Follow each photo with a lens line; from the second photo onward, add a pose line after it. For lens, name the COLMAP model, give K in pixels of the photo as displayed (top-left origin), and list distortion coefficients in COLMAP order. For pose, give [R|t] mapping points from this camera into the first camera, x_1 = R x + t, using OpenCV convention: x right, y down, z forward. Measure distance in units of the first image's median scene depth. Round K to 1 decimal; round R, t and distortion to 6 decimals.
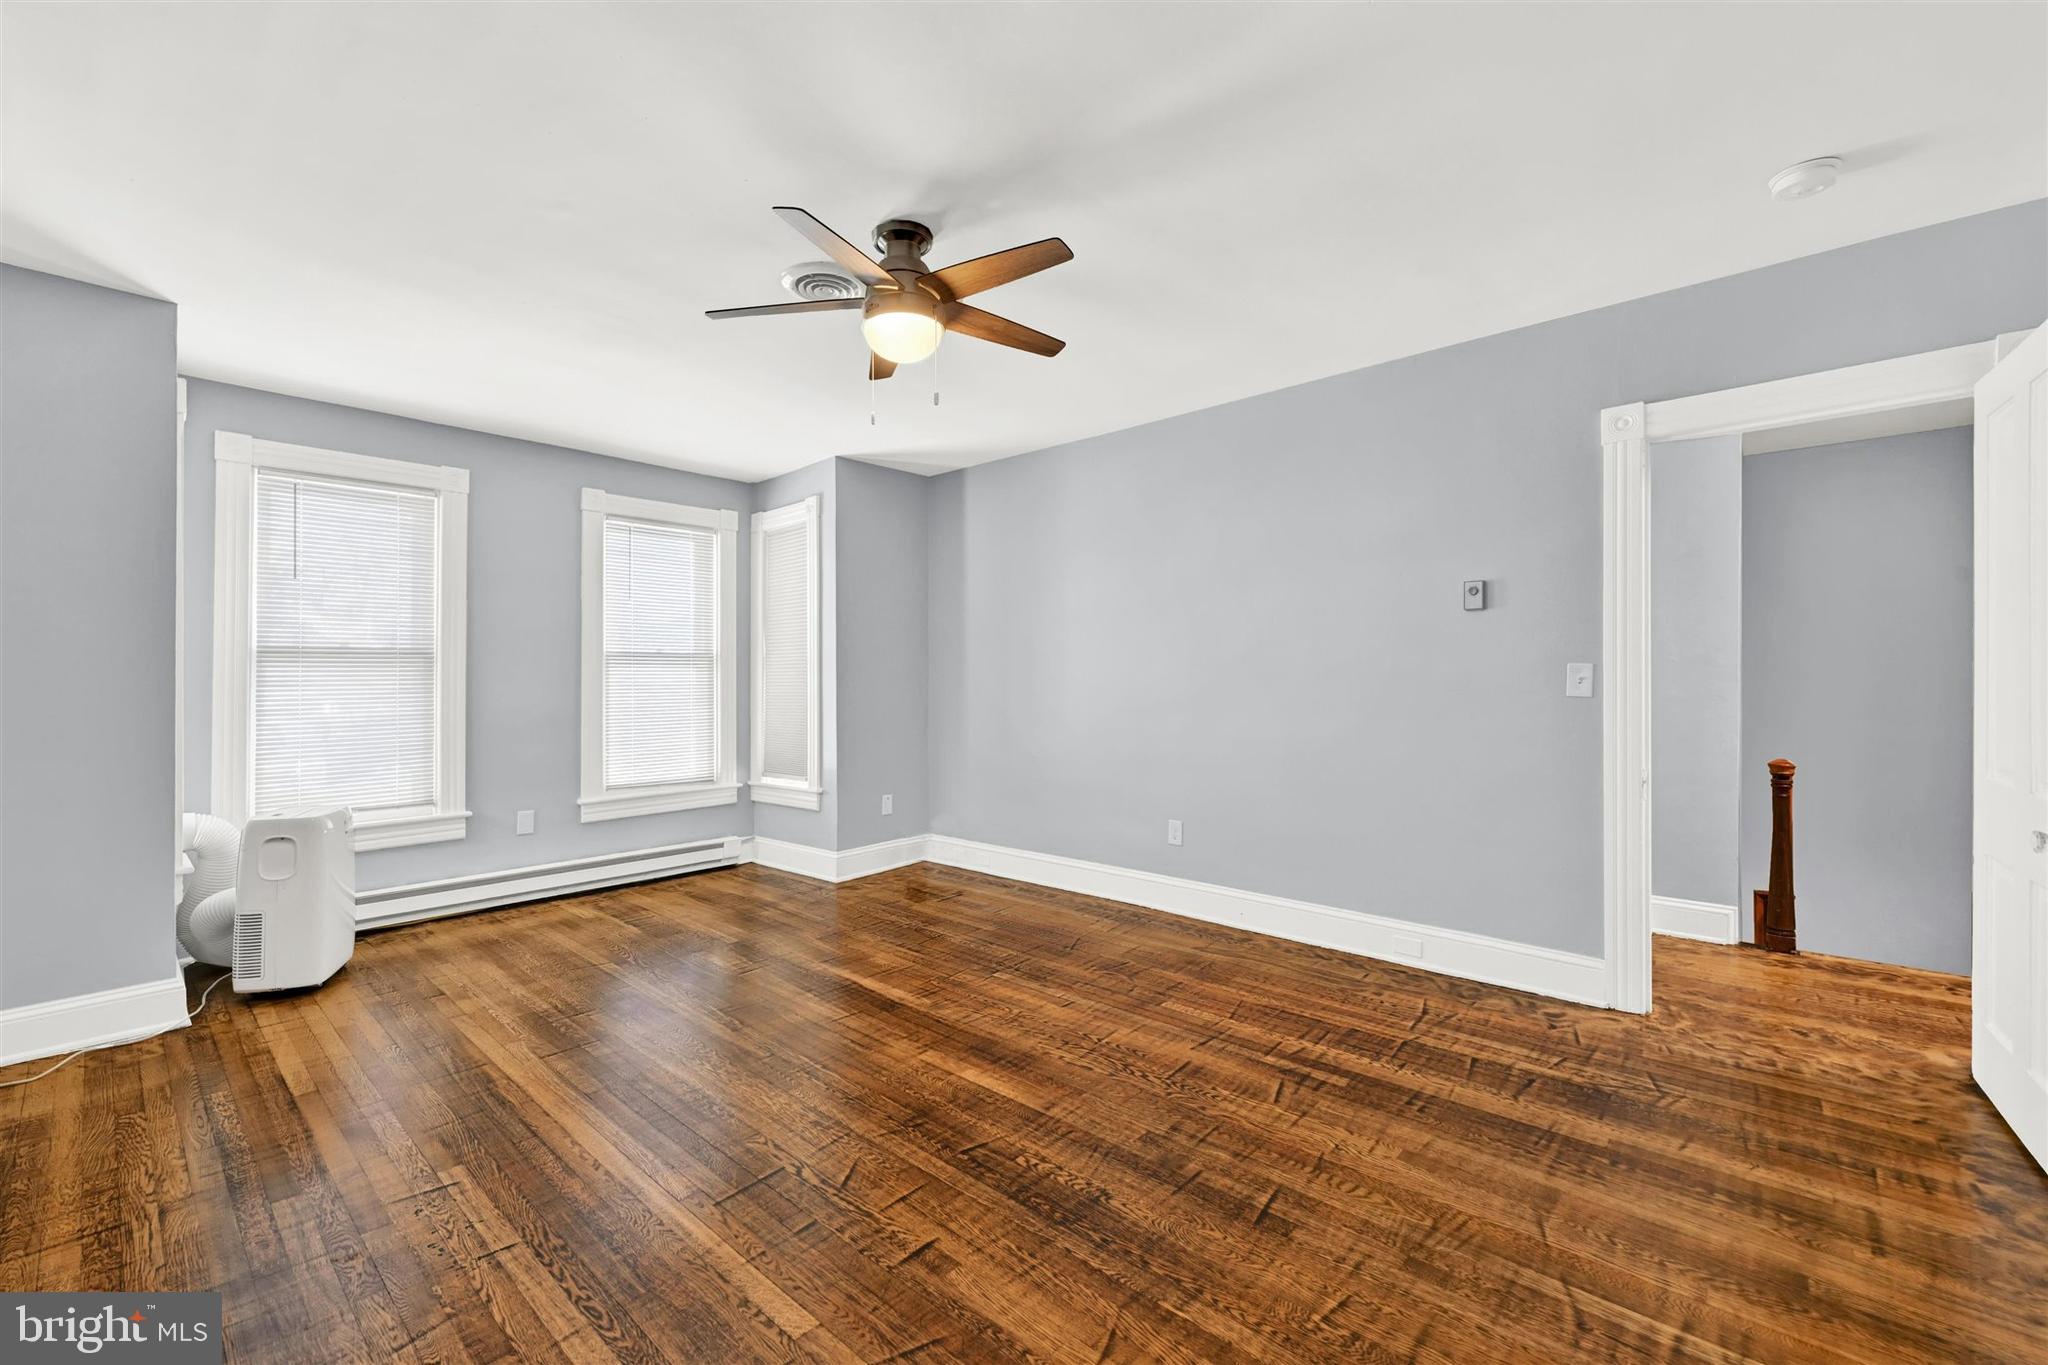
lens RADIAL K [[835.3, 0, 1021.2], [0, 835.3, 689.9], [0, 0, 1]] dist [0.003177, -0.000041]
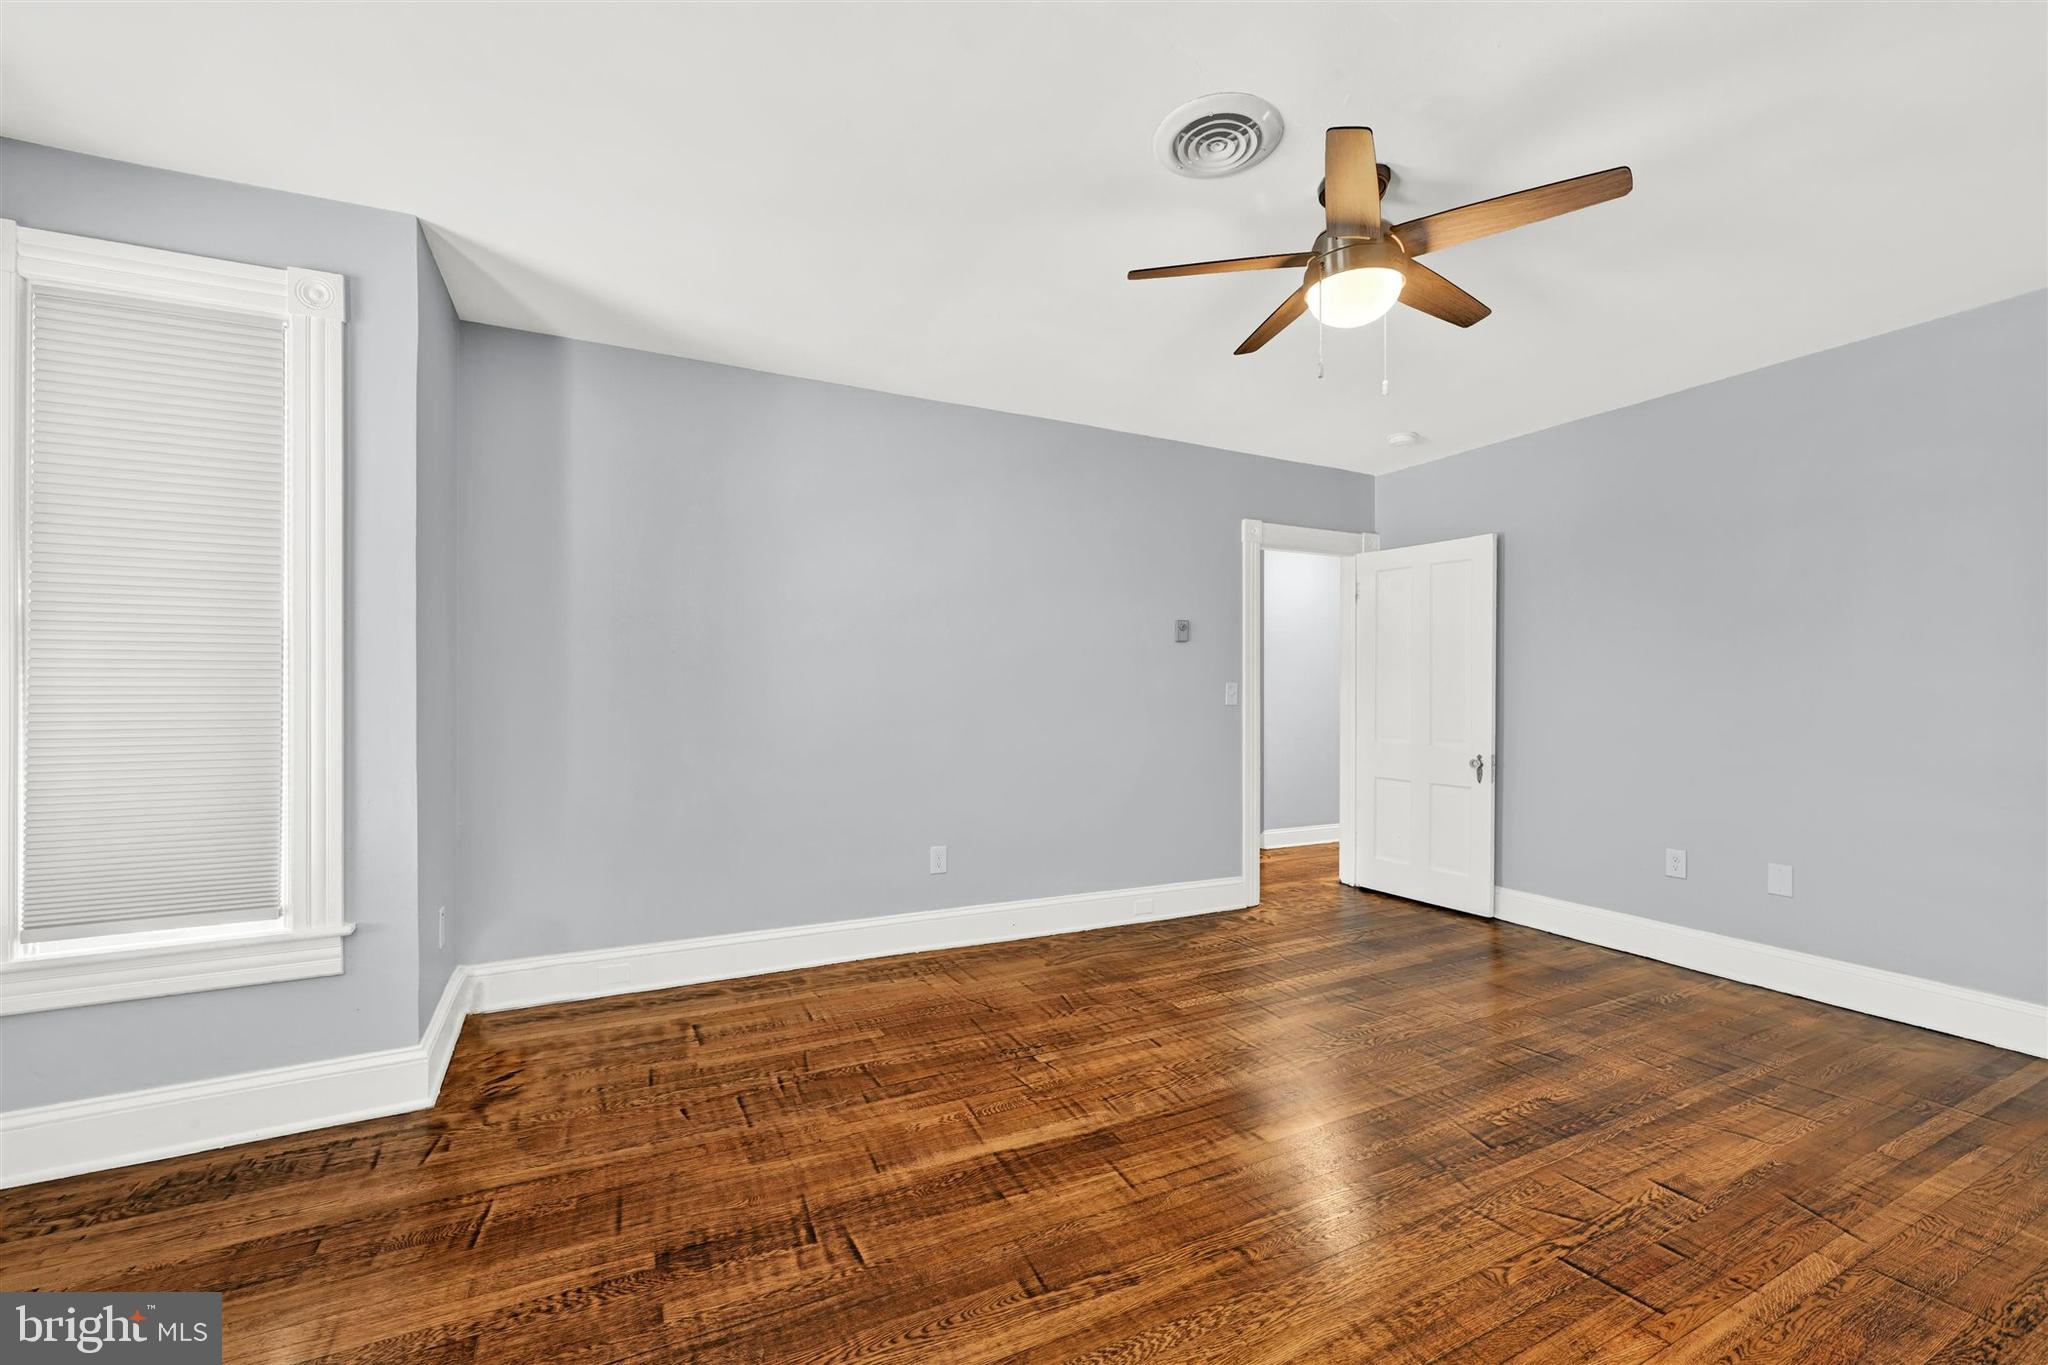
lens RADIAL K [[835.3, 0, 1022.4], [0, 835.3, 694.9], [0, 0, 1]] dist [0.003177, -0.000041]
pose [[0.364292, 0.004881, 0.931272, -0.809474], [0.005078, 0.999961, -0.007228, -0.001755], [-0.931271, 0.007362, 0.364253, 0.751251]]
